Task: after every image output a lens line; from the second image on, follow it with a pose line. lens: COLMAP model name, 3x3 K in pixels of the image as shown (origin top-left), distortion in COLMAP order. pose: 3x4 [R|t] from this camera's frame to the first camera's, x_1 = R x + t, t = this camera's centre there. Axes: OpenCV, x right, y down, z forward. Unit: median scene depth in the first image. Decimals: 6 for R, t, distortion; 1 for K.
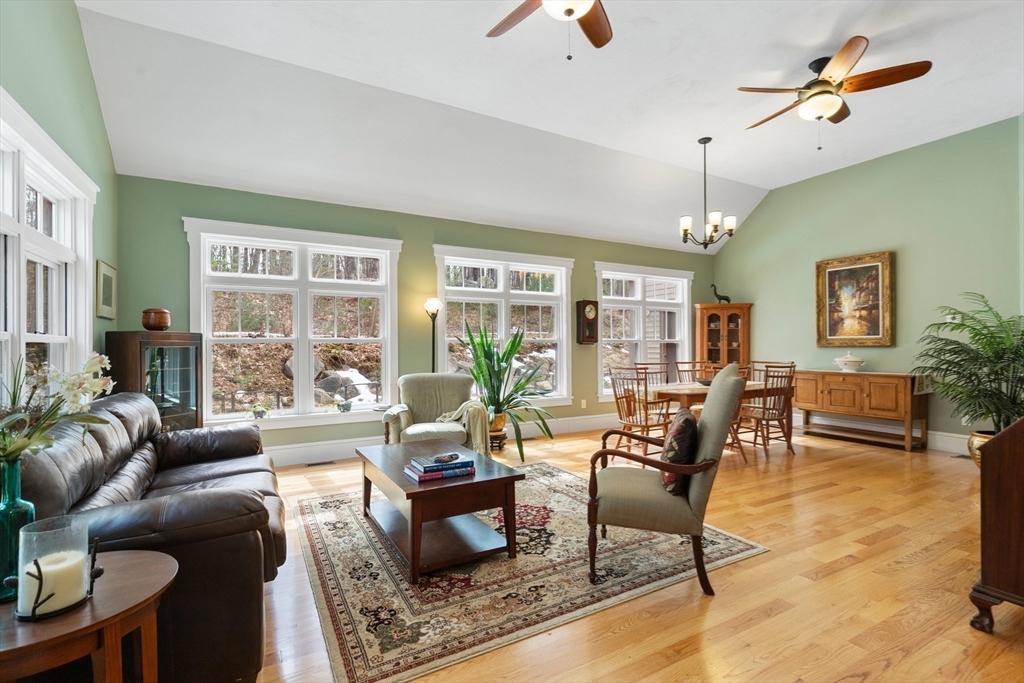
lens RADIAL K [[462.5, 0, 507.8], [0, 462.5, 335.2], [0, 0, 1]] dist [0.004480, -0.000033]
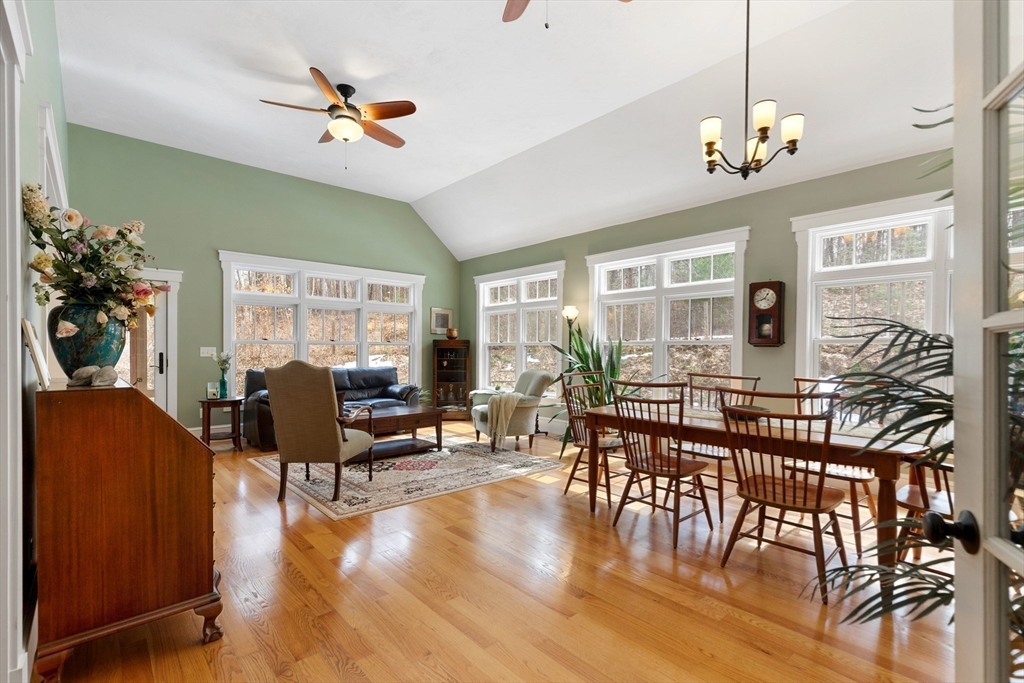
lens RADIAL K [[467.2, 0, 511.3], [0, 467.2, 346.7], [0, 0, 1]] dist [0.002380, 0.000037]
pose [[0.220540, 0.008916, -0.975337, 0.885239], [0.027762, 0.999496, 0.015415, -0.001487], [0.974983, -0.030477, 0.220181, 0.563651]]
